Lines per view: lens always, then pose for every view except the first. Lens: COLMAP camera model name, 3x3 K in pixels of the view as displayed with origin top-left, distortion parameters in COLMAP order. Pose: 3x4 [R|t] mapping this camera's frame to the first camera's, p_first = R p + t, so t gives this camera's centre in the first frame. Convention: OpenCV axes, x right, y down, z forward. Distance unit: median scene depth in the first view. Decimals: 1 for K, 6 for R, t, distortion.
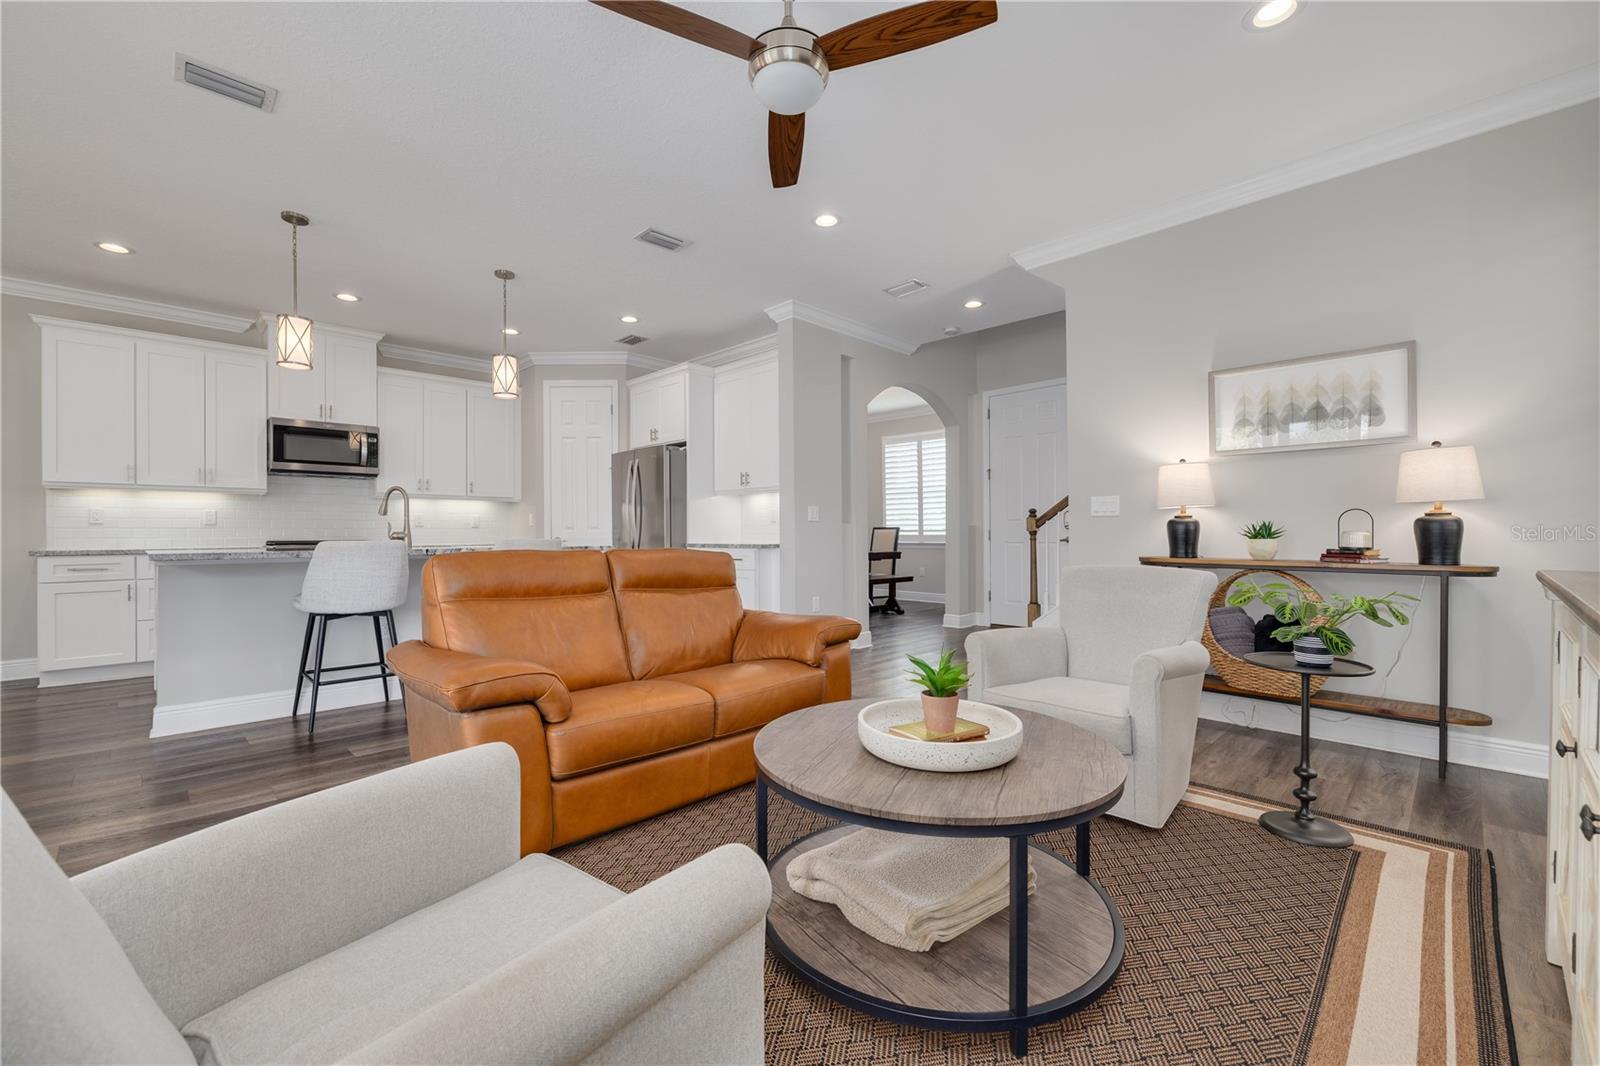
lens RADIAL K [[669.8, 0, 795.3], [0, 669.8, 529.6], [0, 0, 1]] dist [-0.000798, 0.000274]
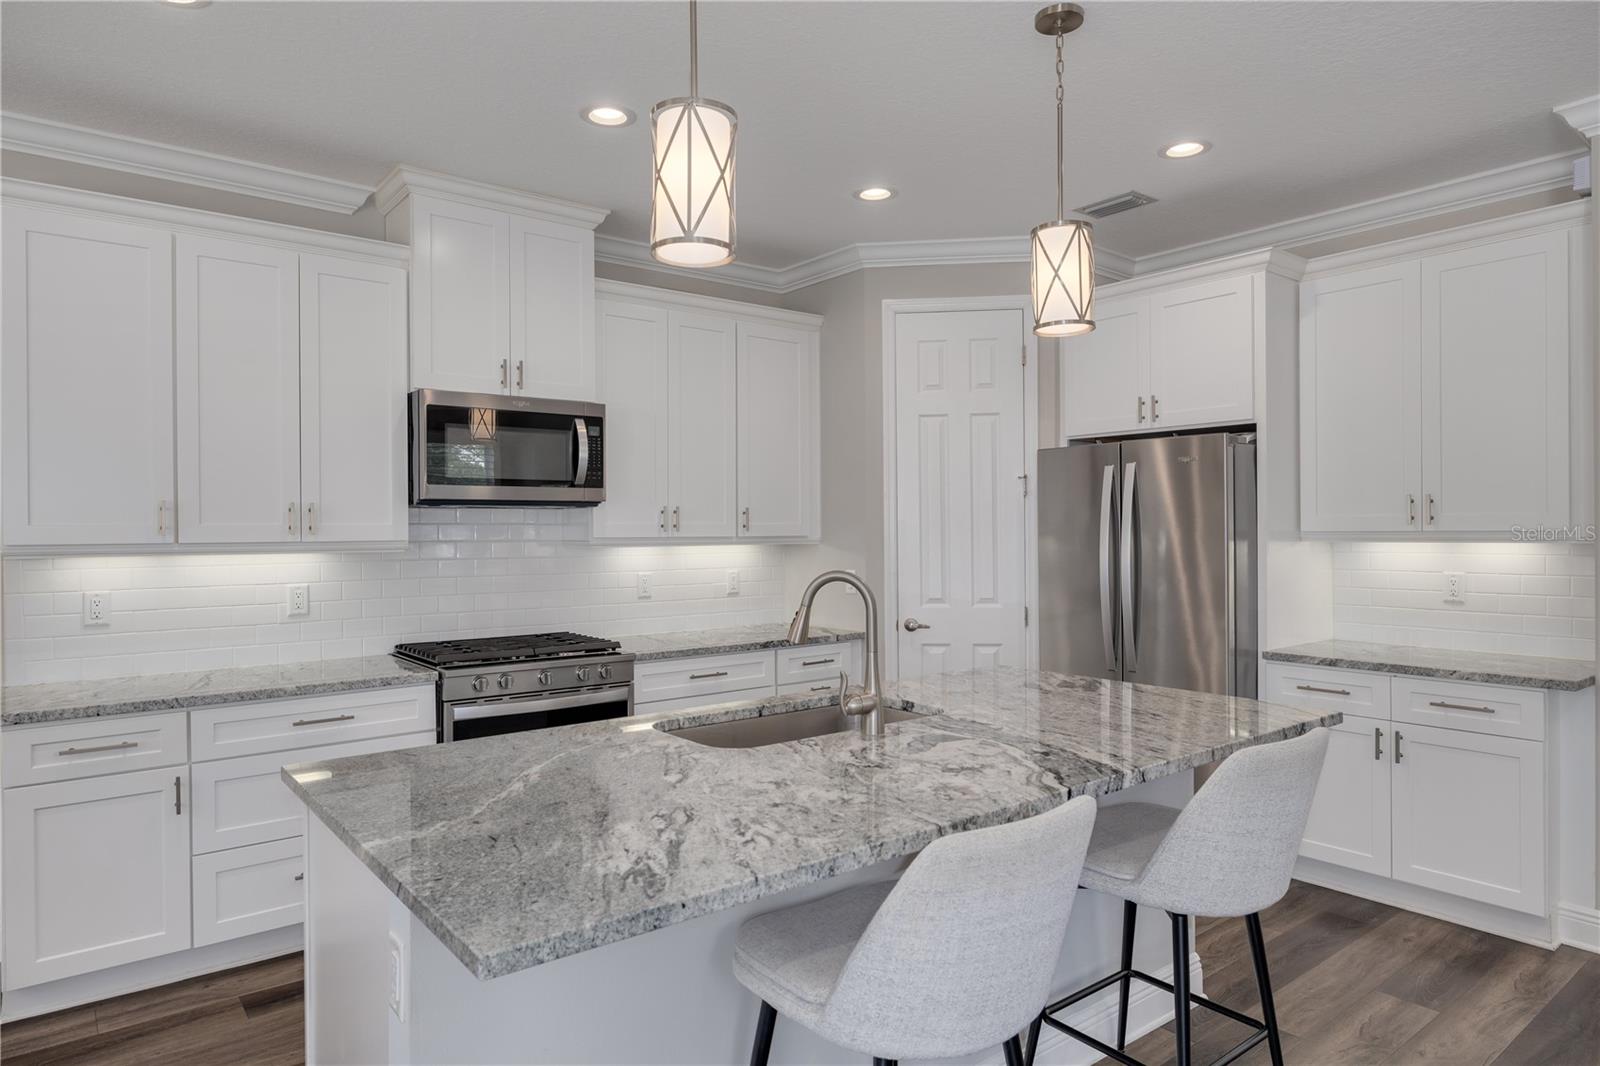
lens RADIAL K [[957.3, 0, 785.8], [0, 957.3, 528.9], [0, 0, 1]] dist [-0.001748, 0.000429]
pose [[0.993712, -0.002351, -0.111944, -0.478150], [0.003326, 0.999958, 0.008524, -0.078718], [0.111919, -0.008843, 0.993678, 0.380358]]
